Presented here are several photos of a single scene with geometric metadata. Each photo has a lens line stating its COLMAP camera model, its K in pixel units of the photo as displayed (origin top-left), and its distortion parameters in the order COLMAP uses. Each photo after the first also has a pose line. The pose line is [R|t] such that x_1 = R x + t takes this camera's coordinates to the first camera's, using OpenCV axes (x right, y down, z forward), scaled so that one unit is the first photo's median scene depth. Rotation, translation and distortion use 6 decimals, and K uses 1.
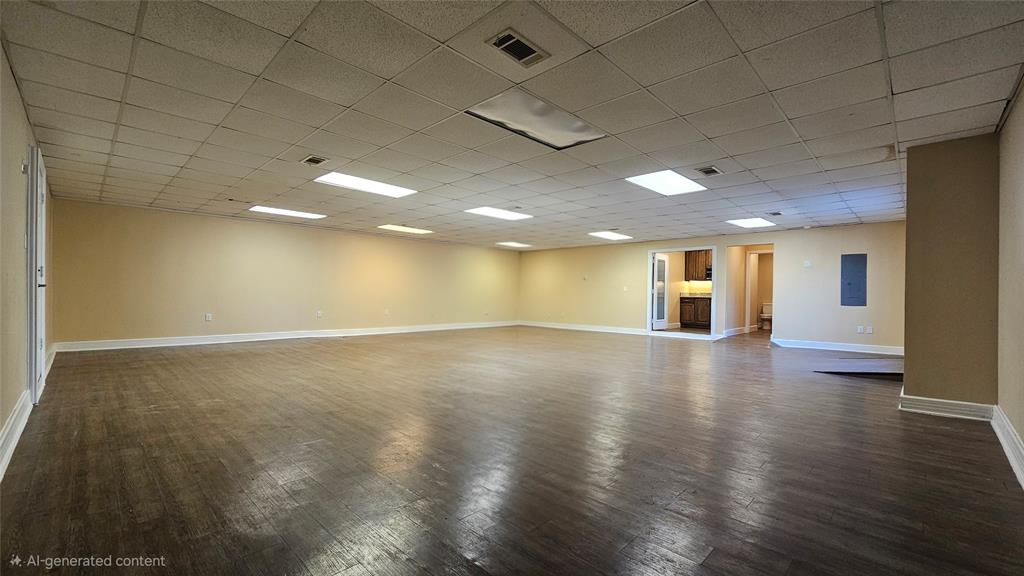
lens RADIAL K [[415.0, 0, 515.1], [0, 415.0, 292.5], [0, 0, 1]] dist [0.001640, 0.000473]
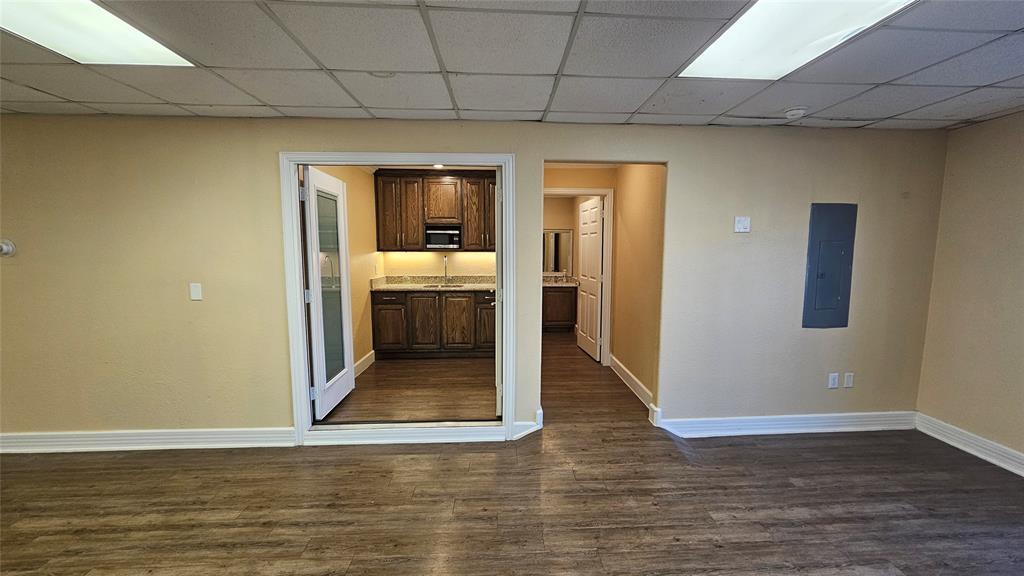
lens RADIAL K [[415.0, 0, 518.9], [0, 415.0, 291.8], [0, 0, 1]] dist [0.001640, 0.000473]
pose [[0.678546, -0.091534, 0.728833, 0.216938], [0.008859, 0.993153, 0.116482, -0.040141], [-0.734505, -0.072581, 0.674711, 0.683897]]
